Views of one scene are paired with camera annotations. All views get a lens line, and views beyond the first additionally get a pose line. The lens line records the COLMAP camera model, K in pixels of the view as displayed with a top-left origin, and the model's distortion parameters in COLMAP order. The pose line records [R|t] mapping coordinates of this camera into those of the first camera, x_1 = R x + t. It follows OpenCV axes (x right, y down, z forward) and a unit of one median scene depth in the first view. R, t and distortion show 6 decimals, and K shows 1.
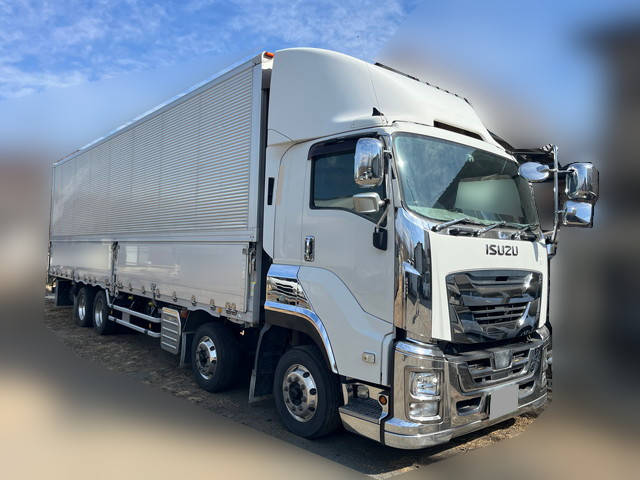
lens RADIAL K [[486.7, 0, 319.0], [0, 486.7, 237.8], [0, 0, 1]] dist [0.056663, -0.078493]
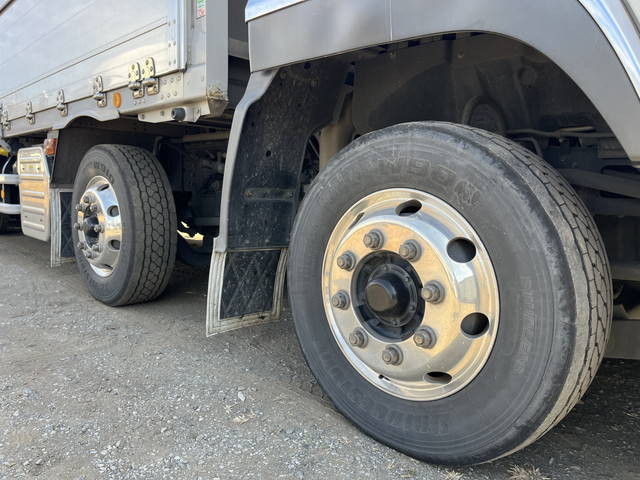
lens RADIAL K [[486.7, 0, 323.0], [0, 486.7, 237.7], [0, 0, 1]] dist [0.056663, -0.078493]
pose [[0.995658, -0.017147, 0.091489, -0.070272], [0.004560, 0.990691, 0.136054, 0.169963], [-0.092970, -0.135046, 0.986468, 0.506525]]
